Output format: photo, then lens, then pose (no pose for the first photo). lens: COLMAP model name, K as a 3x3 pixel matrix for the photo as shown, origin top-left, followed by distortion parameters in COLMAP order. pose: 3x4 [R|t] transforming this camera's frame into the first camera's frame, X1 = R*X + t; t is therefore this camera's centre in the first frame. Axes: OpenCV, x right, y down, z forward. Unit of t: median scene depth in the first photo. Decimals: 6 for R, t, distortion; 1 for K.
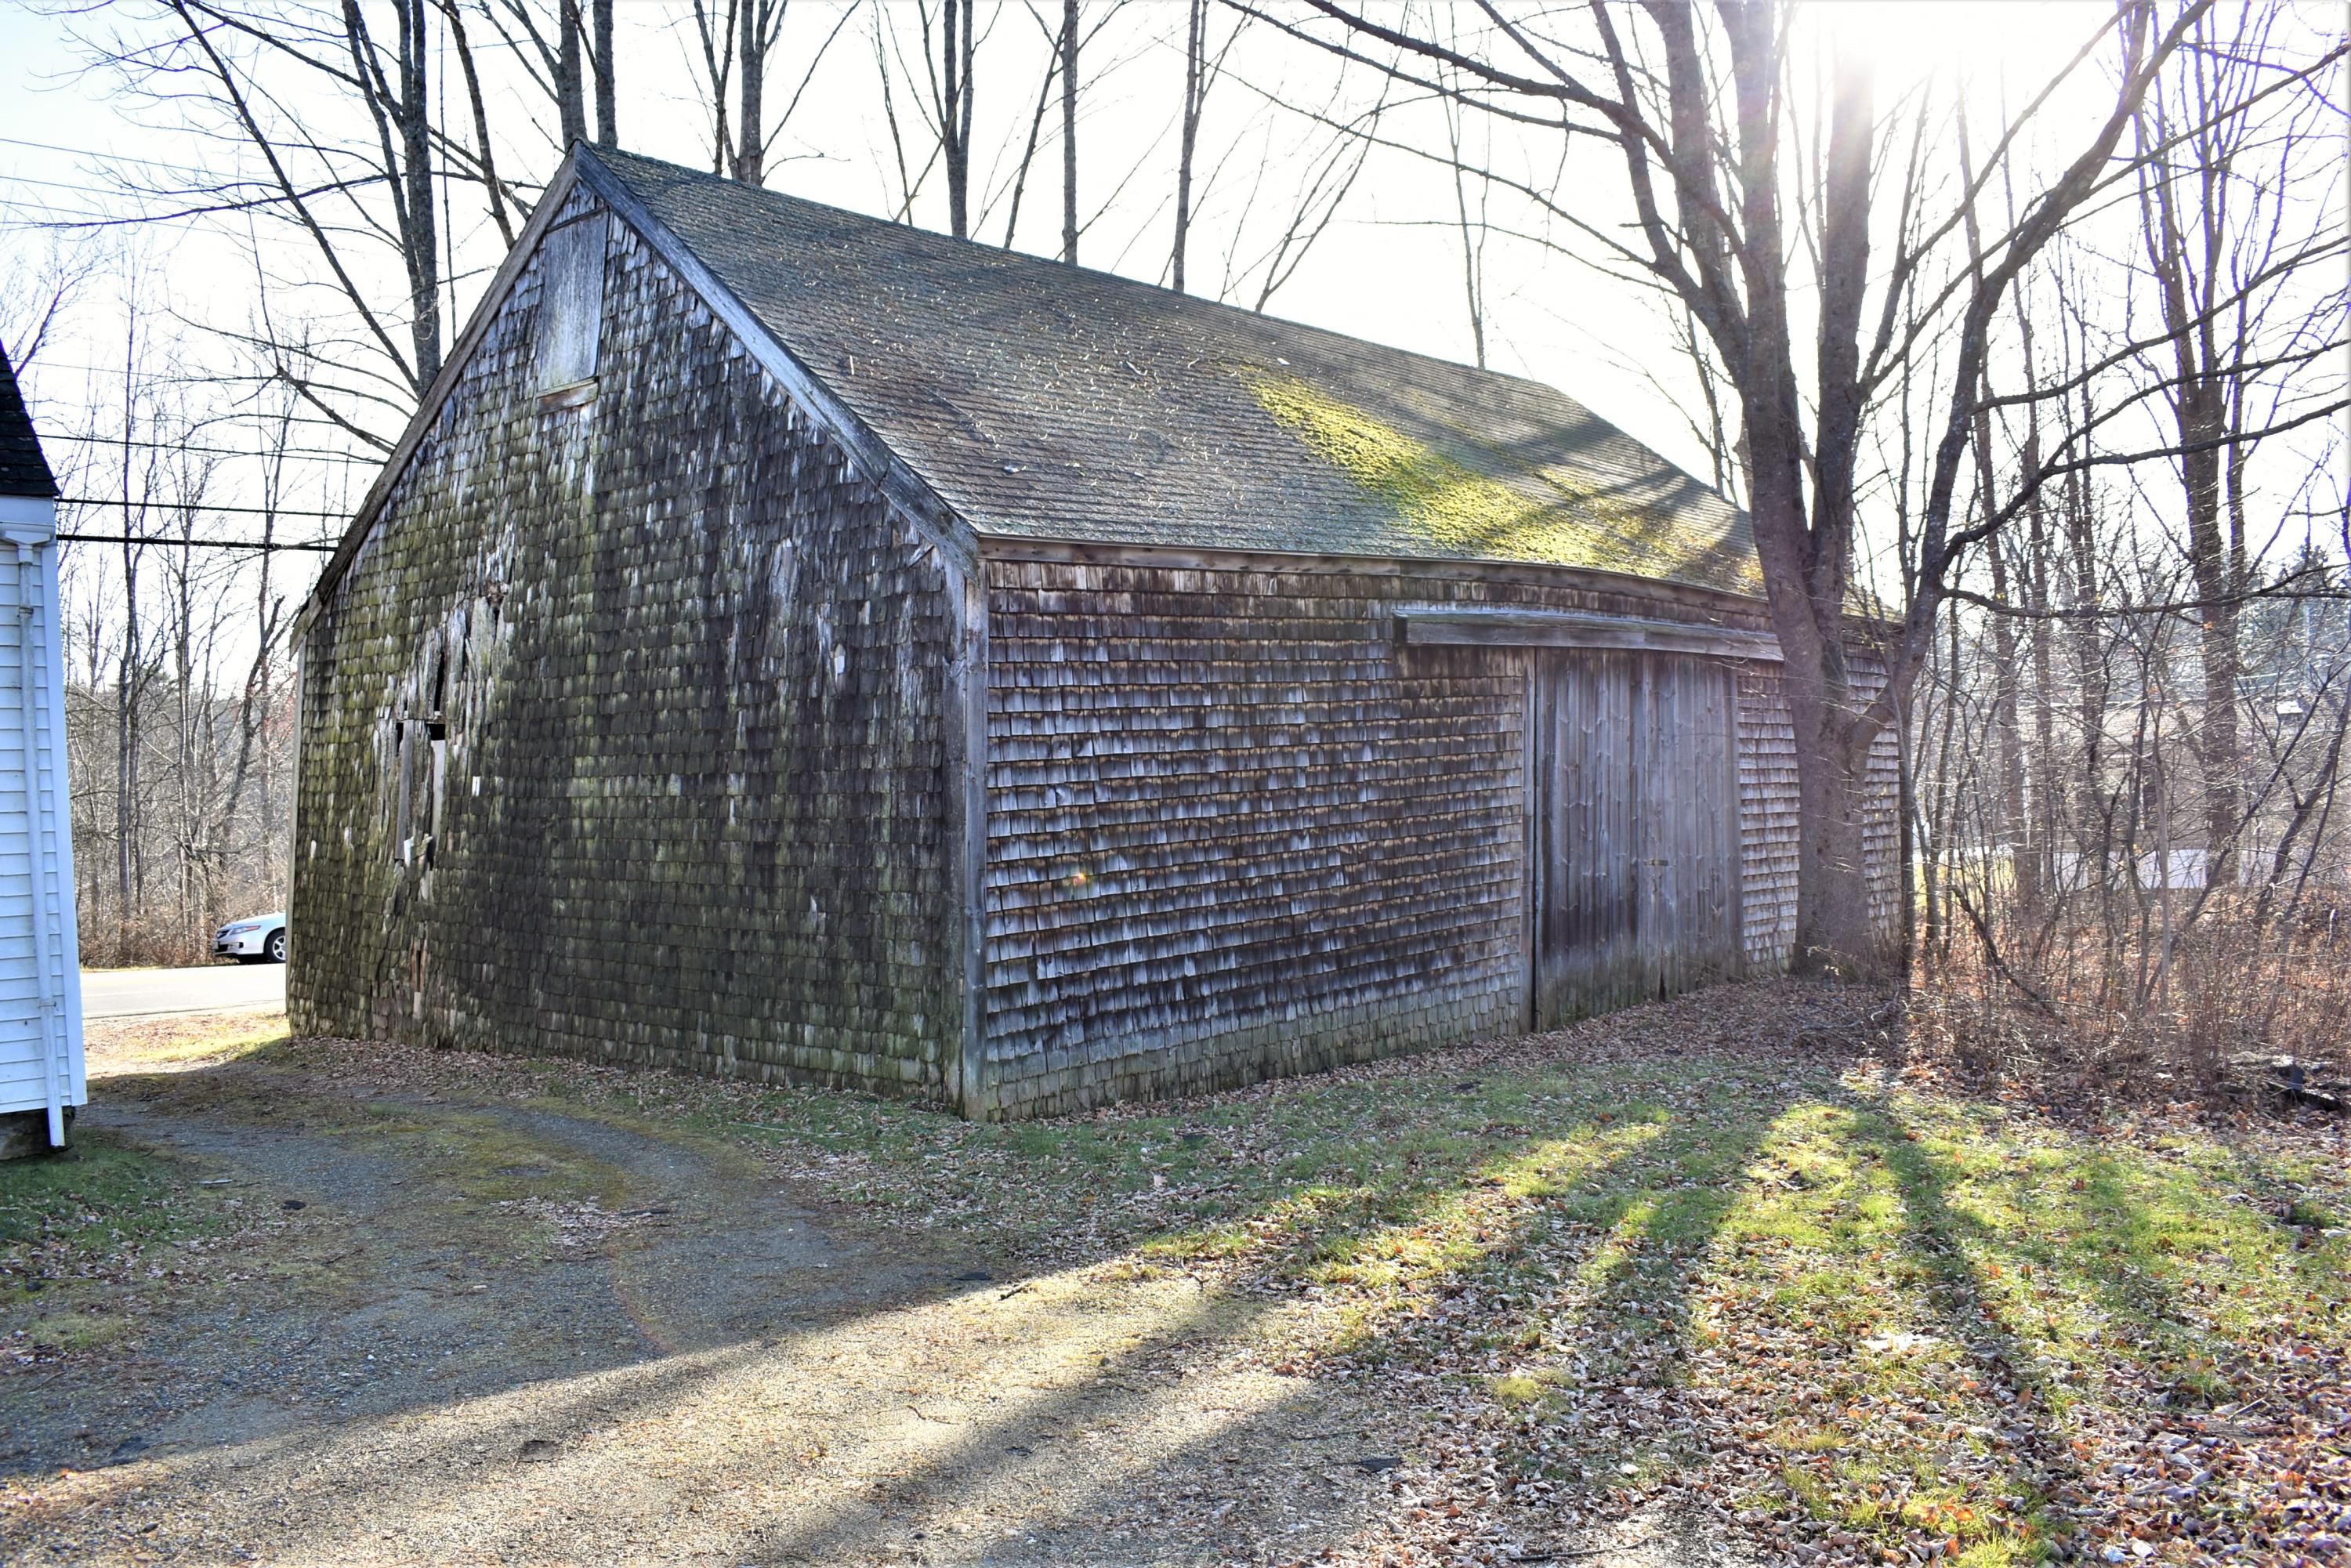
lens RADIAL K [[1881.4, 0, 1175.5], [0, 1881.4, 784.0], [0, 0, 1]] dist [-0.088390, 0.001095]
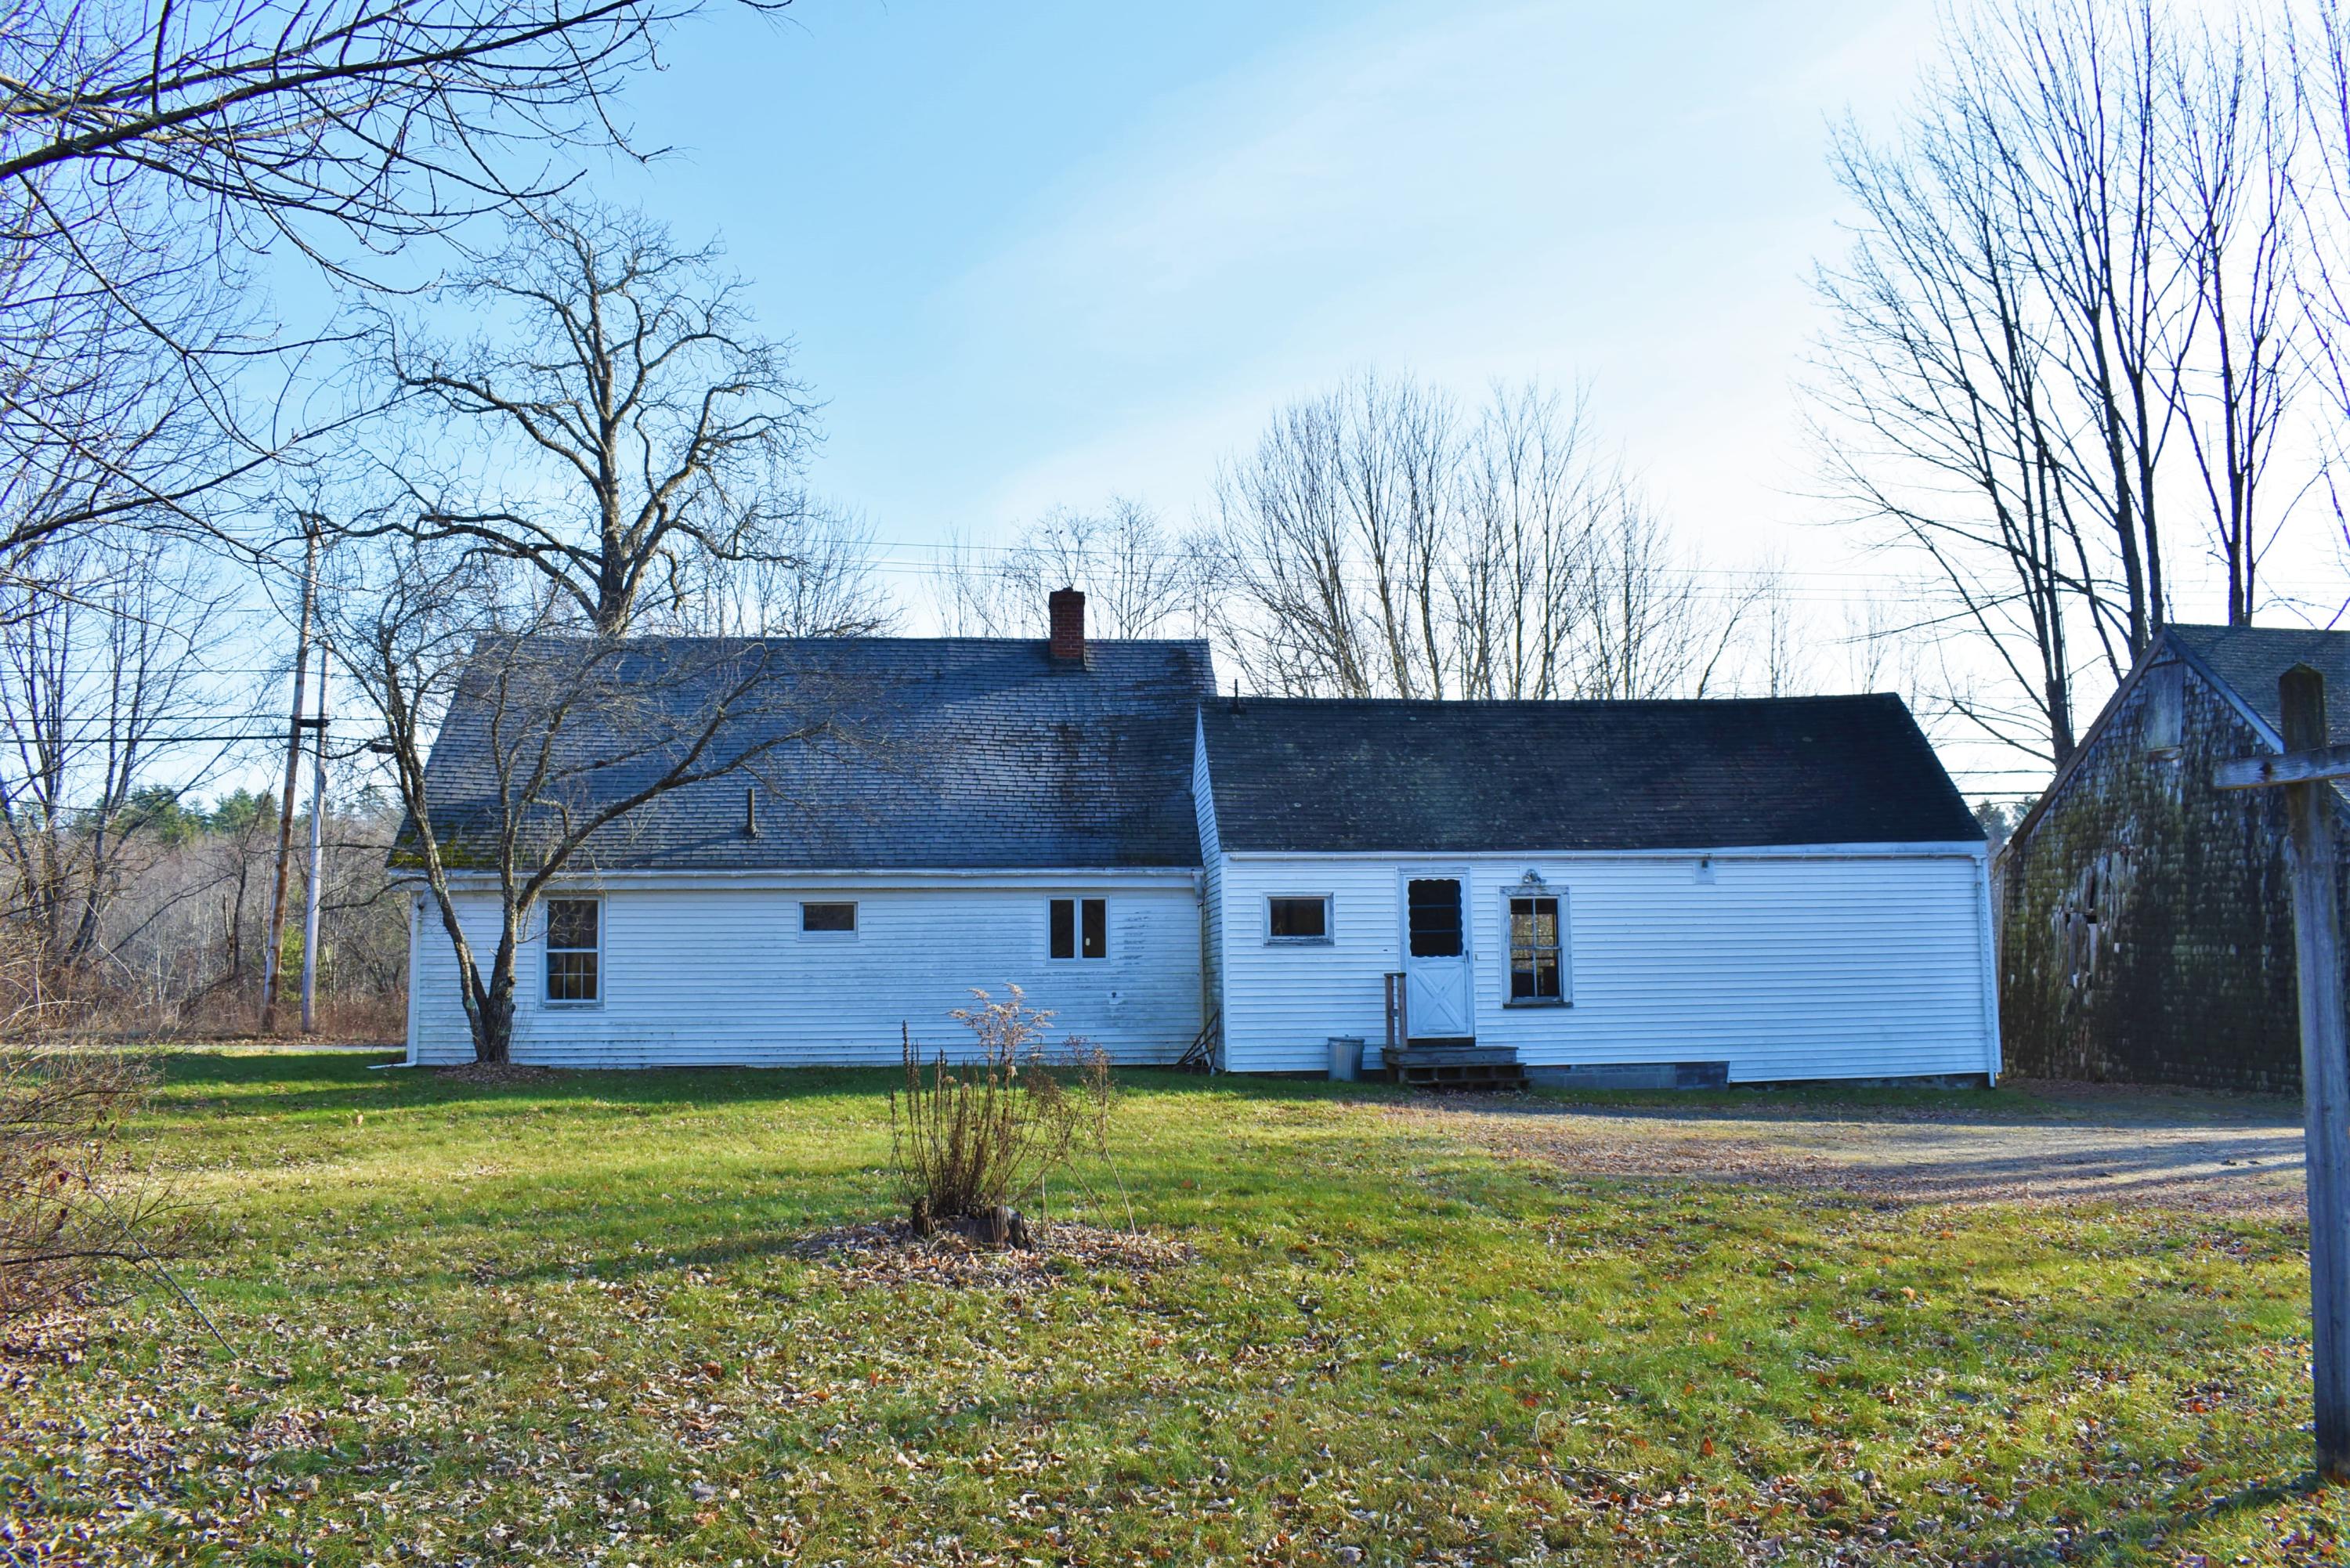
lens RADIAL K [[1880.5, 0, 1175.0], [0, 1880.5, 784.0], [0, 0, 1]] dist [-0.088390, 0.001095]
pose [[0.740609, -0.038974, -0.670805, 0.197215], [-0.012457, 0.997348, -0.071700, -0.020010], [0.671821, 0.061458, 0.738159, -1.121461]]
